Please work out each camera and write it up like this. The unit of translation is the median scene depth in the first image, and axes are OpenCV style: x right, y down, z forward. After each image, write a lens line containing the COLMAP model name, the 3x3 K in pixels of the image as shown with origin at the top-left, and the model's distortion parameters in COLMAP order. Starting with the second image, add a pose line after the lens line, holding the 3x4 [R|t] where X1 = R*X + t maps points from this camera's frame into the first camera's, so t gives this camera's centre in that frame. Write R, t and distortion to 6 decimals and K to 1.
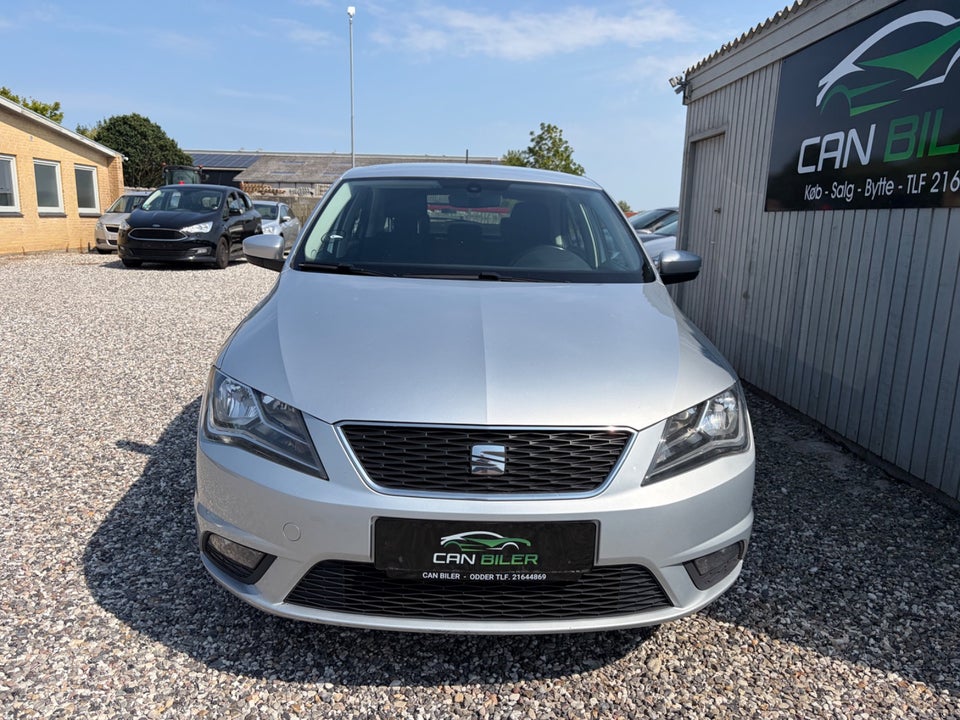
lens RADIAL K [[723.7, 0, 480.0], [0, 723.7, 360.0], [0, 0, 1]] dist [0.054245, -0.061580]
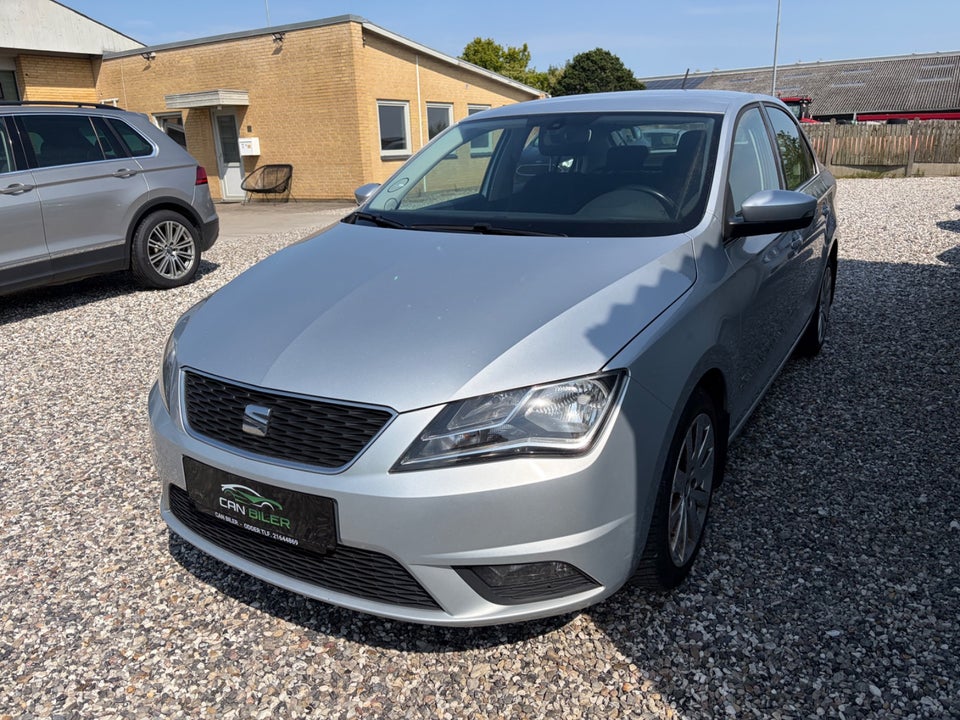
lens RADIAL K [[723.7, 0, 480.0], [0, 723.7, 360.0], [0, 0, 1]] dist [0.054245, -0.061580]
pose [[0.833321, 0.106535, -0.542427, 0.797902], [-0.053439, 0.992183, 0.112772, -0.077646], [0.550201, -0.064988, 0.832500, 0.308855]]
